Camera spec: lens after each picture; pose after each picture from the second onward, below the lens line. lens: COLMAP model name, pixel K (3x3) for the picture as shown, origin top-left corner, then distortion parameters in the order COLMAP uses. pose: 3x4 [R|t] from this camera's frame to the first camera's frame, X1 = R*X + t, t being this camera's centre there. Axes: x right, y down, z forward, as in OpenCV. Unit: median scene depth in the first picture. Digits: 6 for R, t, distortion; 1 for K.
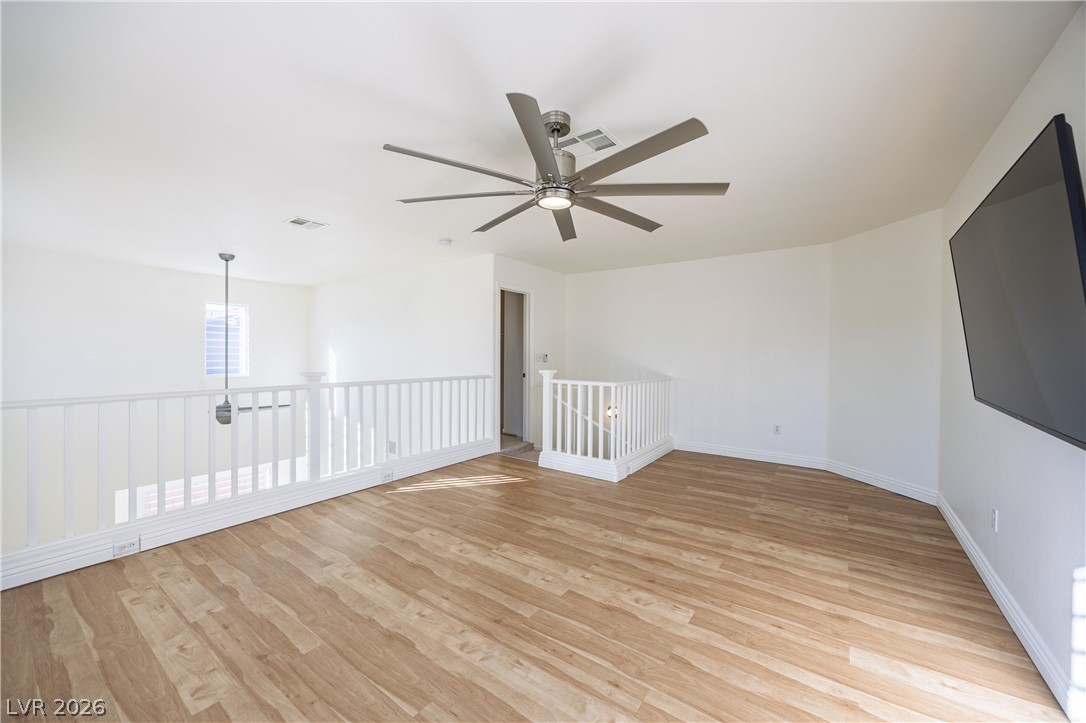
lens RADIAL K [[412.9, 0, 547.4], [0, 412.9, 353.3], [0, 0, 1]] dist [-0.006571, 0.000270]
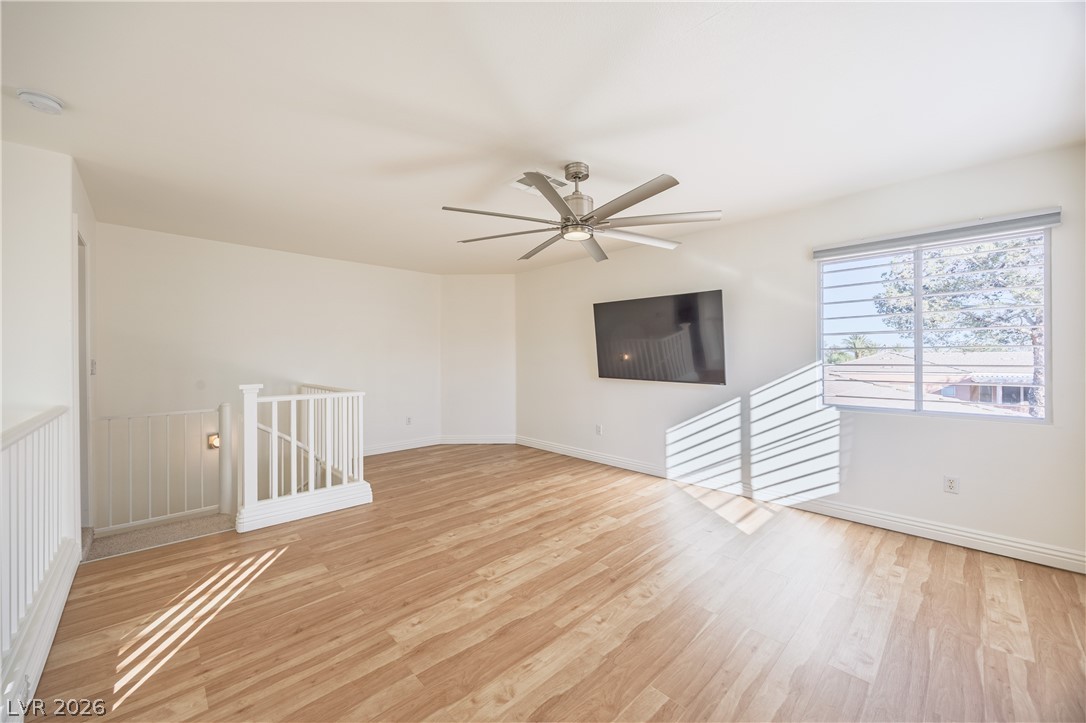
lens RADIAL K [[411.0, 0, 542.4], [0, 411.0, 333.5], [0, 0, 1]] dist [-0.003062, -0.000019]
pose [[0.188930, 0.049626, 0.980736, -1.040224], [0.004929, 0.998662, -0.051482, -0.009681], [-0.981978, 0.014560, 0.188433, 0.728566]]
